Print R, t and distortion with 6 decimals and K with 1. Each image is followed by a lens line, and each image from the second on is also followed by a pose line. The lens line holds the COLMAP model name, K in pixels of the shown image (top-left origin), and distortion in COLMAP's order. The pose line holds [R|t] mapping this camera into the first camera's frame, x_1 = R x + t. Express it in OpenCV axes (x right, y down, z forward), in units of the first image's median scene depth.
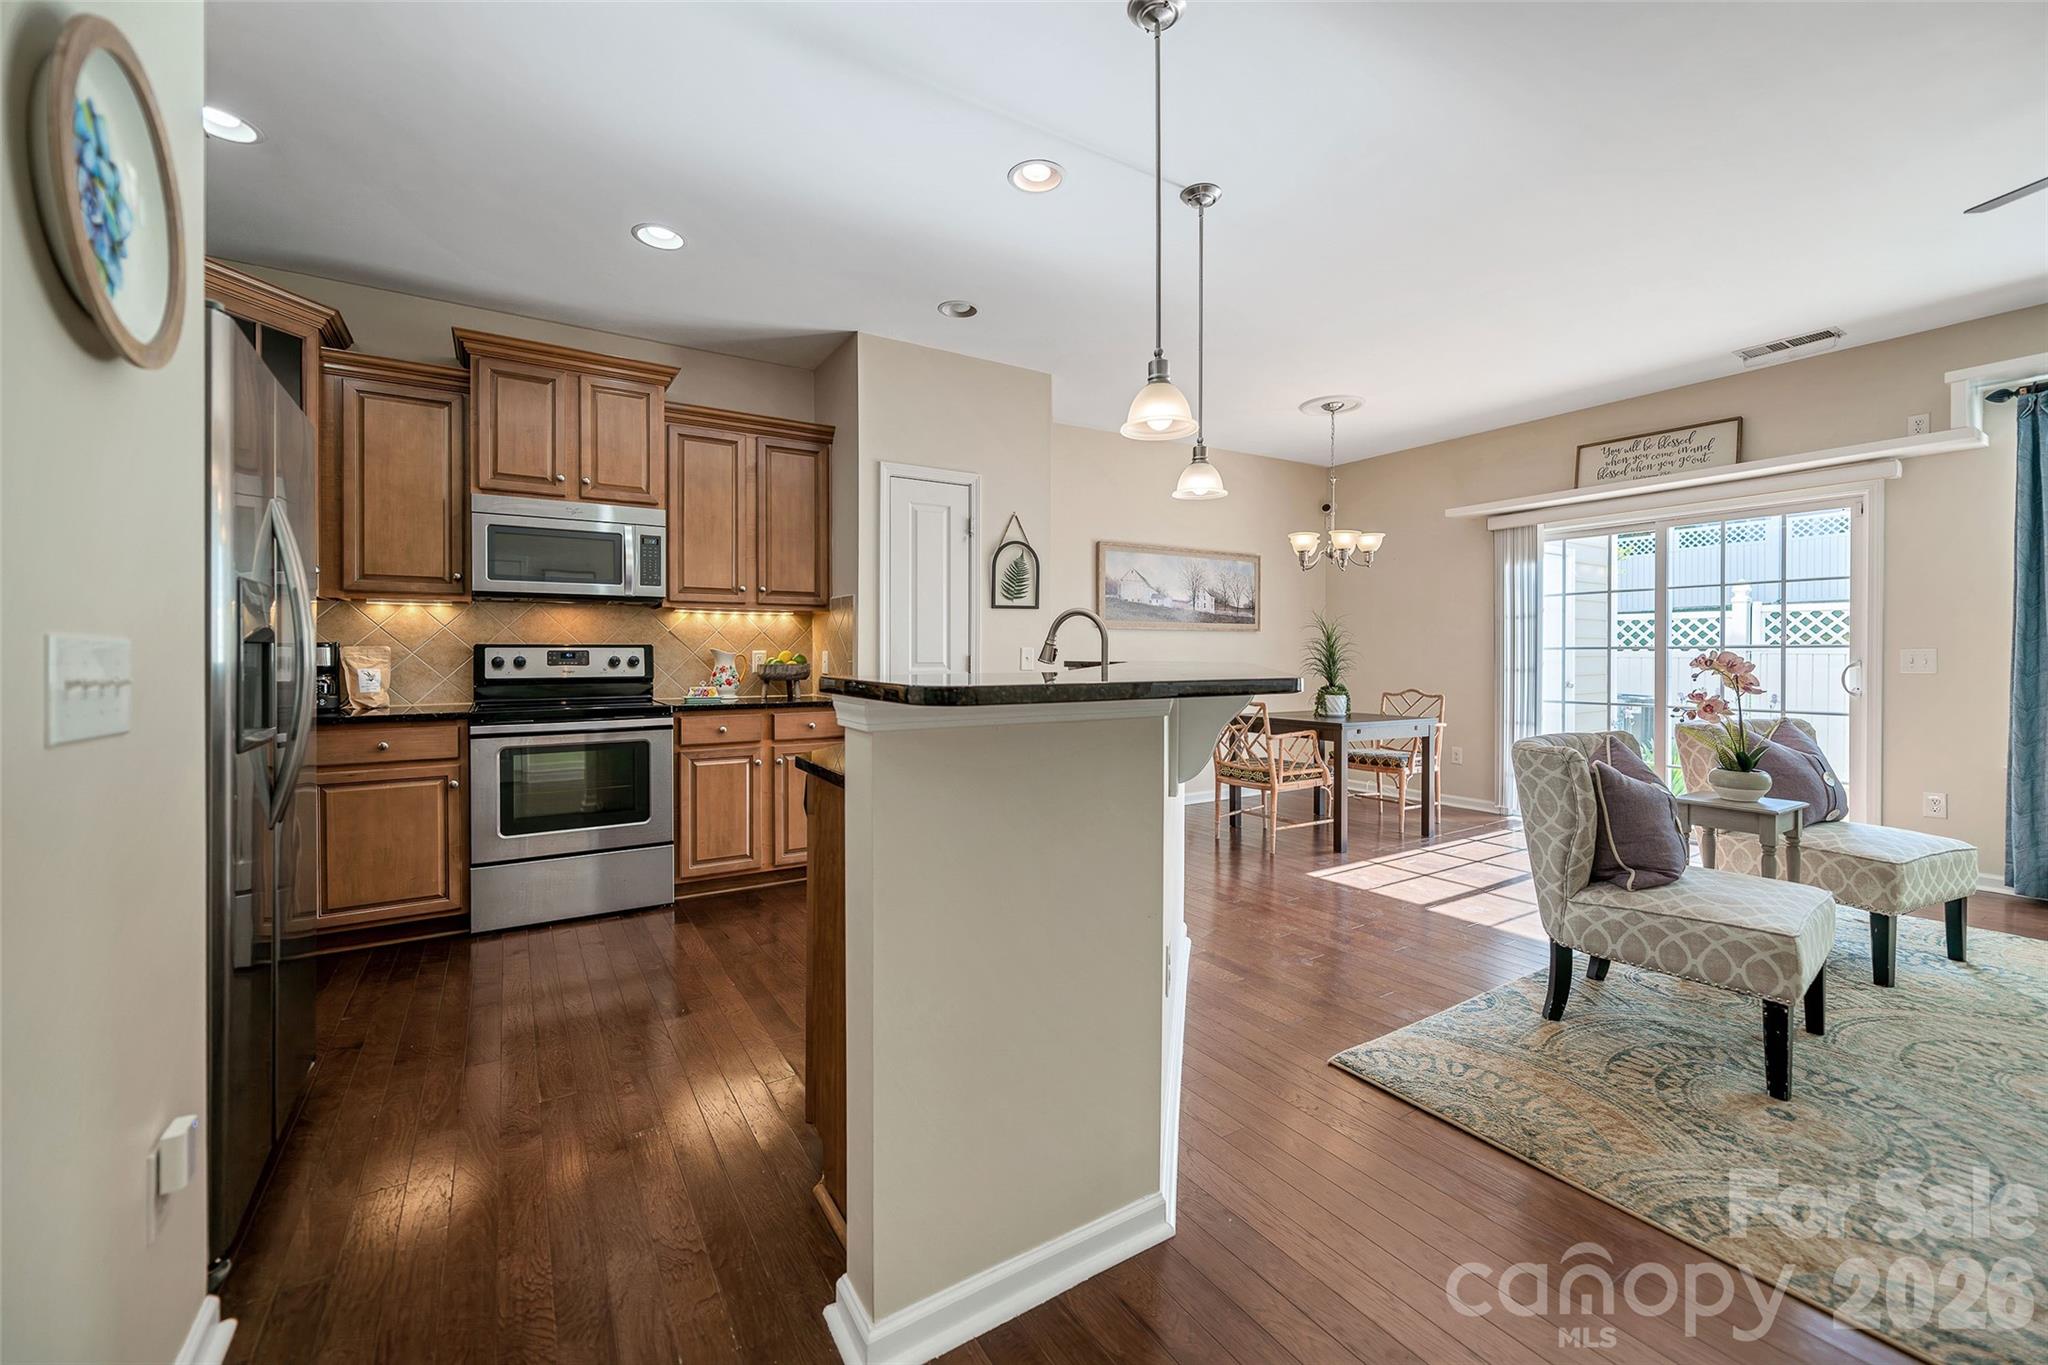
lens RADIAL K [[826.5, 0, 1012.7], [0, 826.5, 657.6], [0, 0, 1]] dist [0.000654, -0.000041]
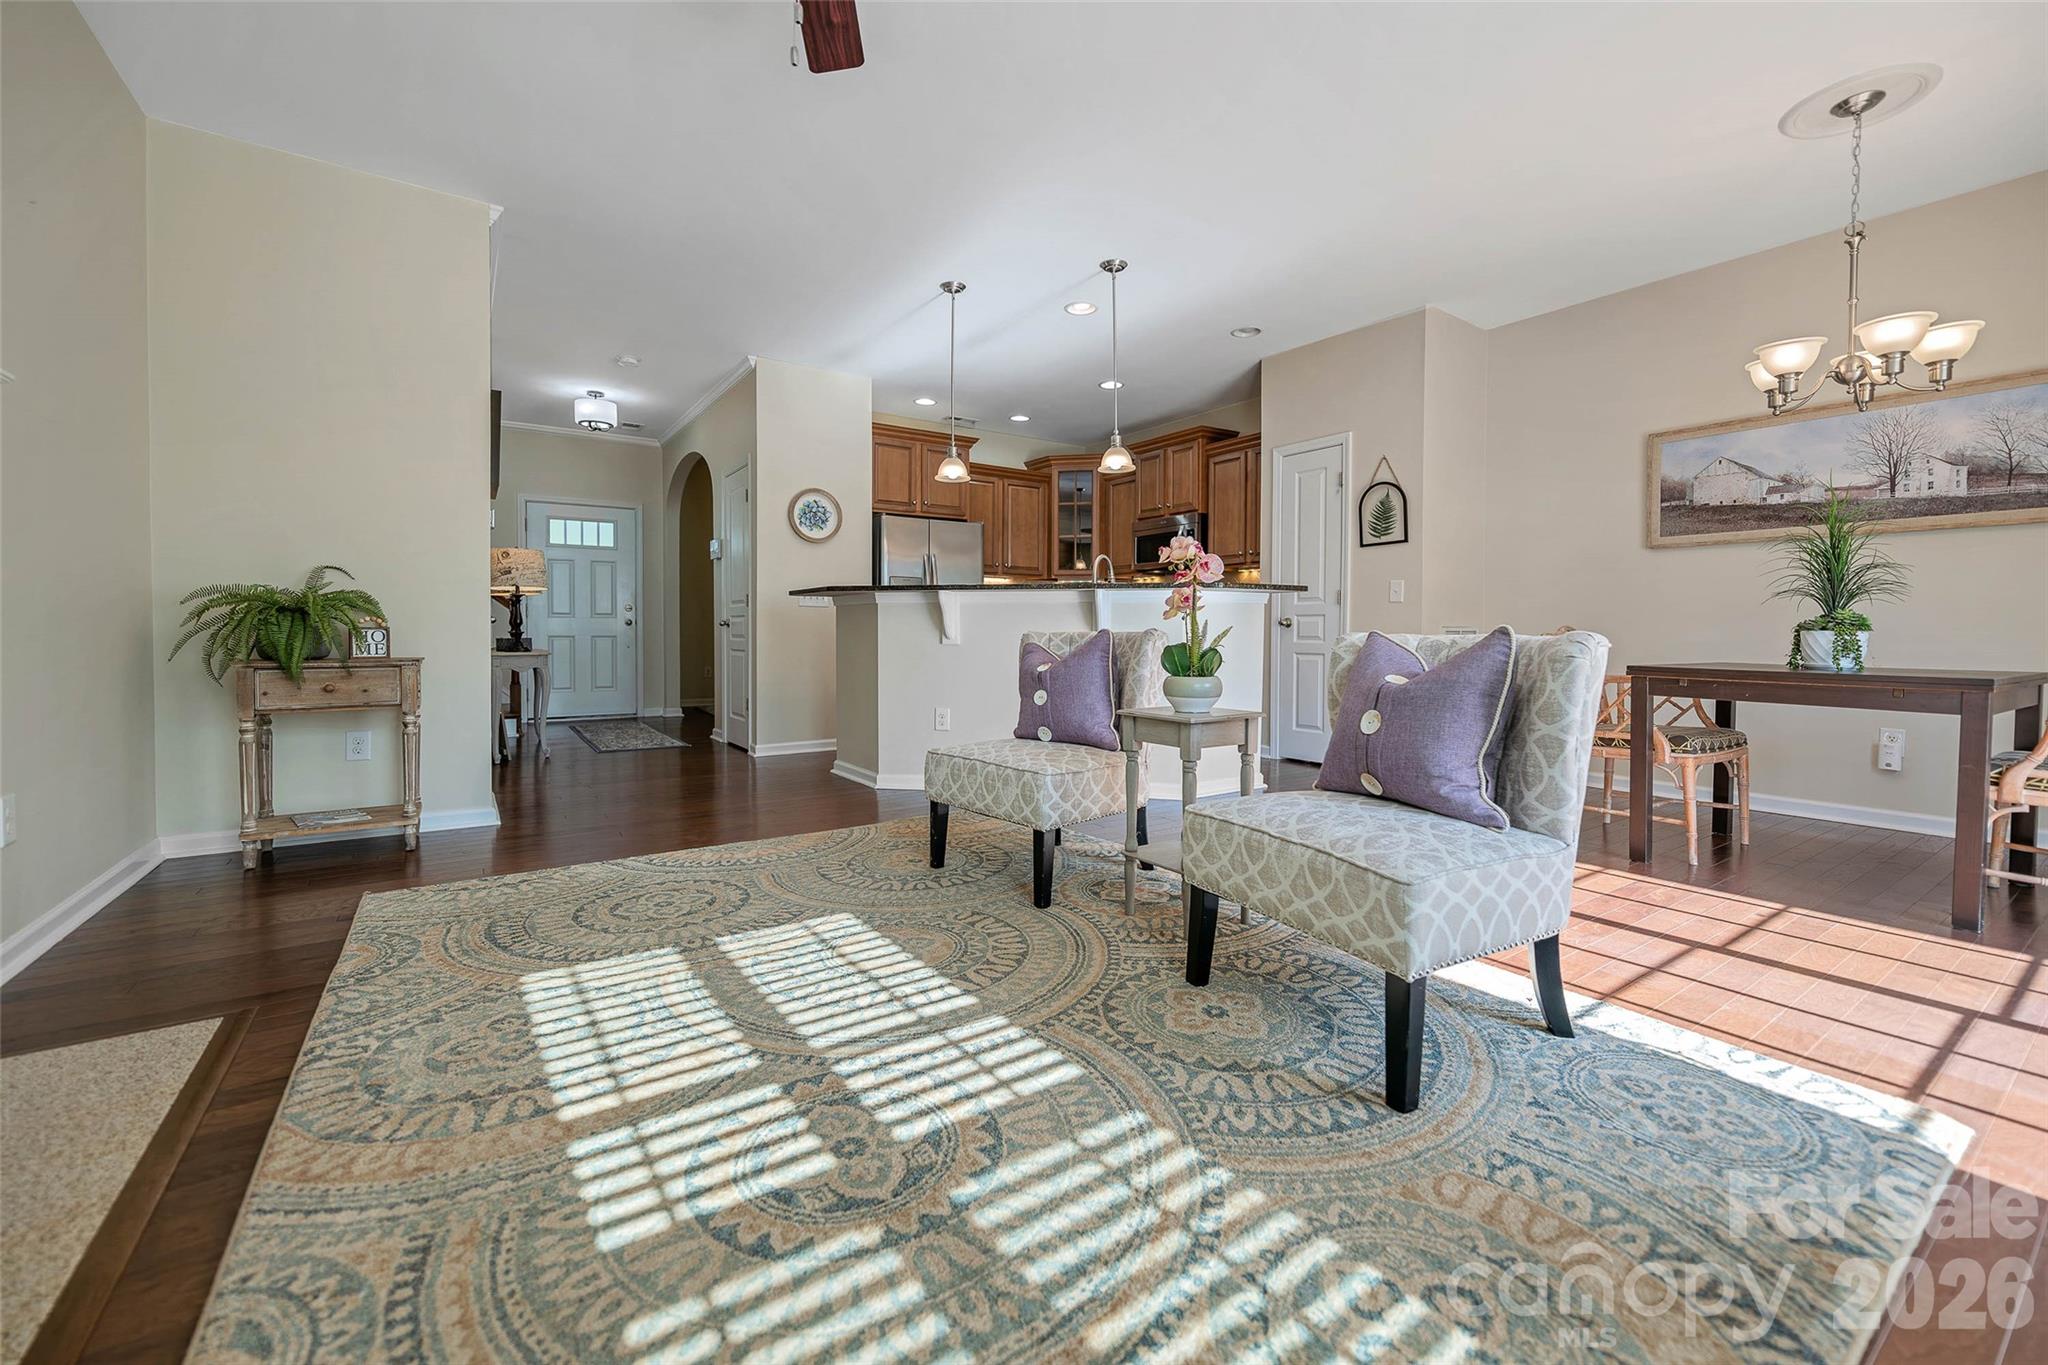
lens RADIAL K [[793.7, 0, 1003.4], [0, 793.7, 644.9], [0, 0, 1]] dist [-0.000861, -0.000363]
pose [[0.035672, 0.016438, -0.999228, 1.193495], [-0.010041, 0.999820, 0.016089, 0.068737], [0.999313, 0.009459, 0.035830, 0.557726]]
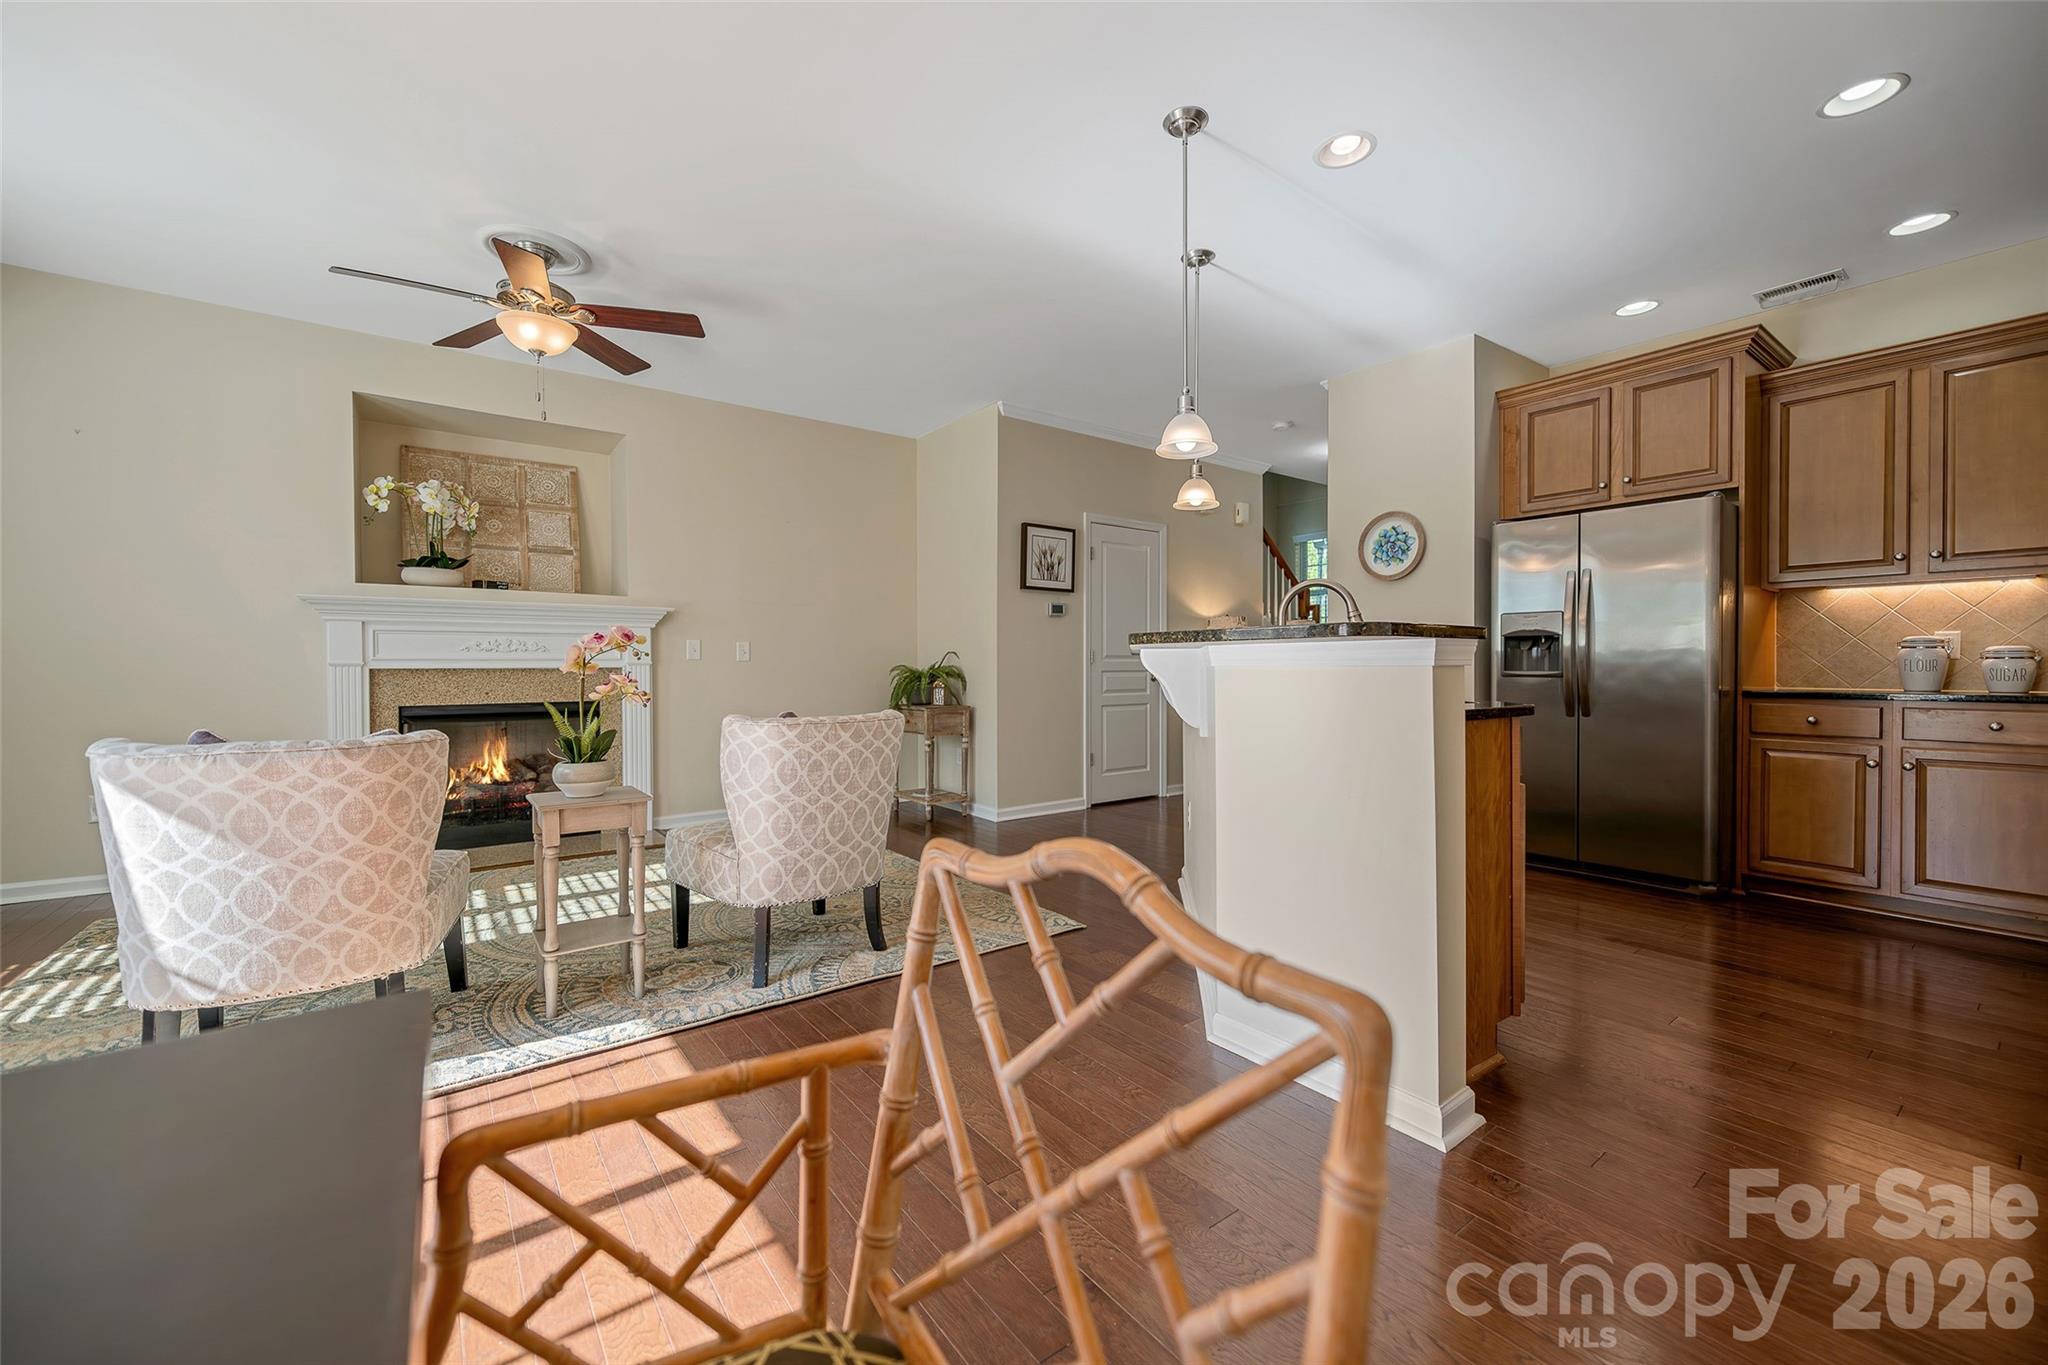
lens RADIAL K [[816.3, 0, 1042.5], [0, 816.3, 684.3], [0, 0, 1]] dist [-0.000570, -0.000265]
pose [[-0.991916, 0.006984, -0.126704, 0.365884], [0.003867, 0.999684, 0.024828, 0.025336], [0.126837, 0.024137, -0.991630, 1.372770]]
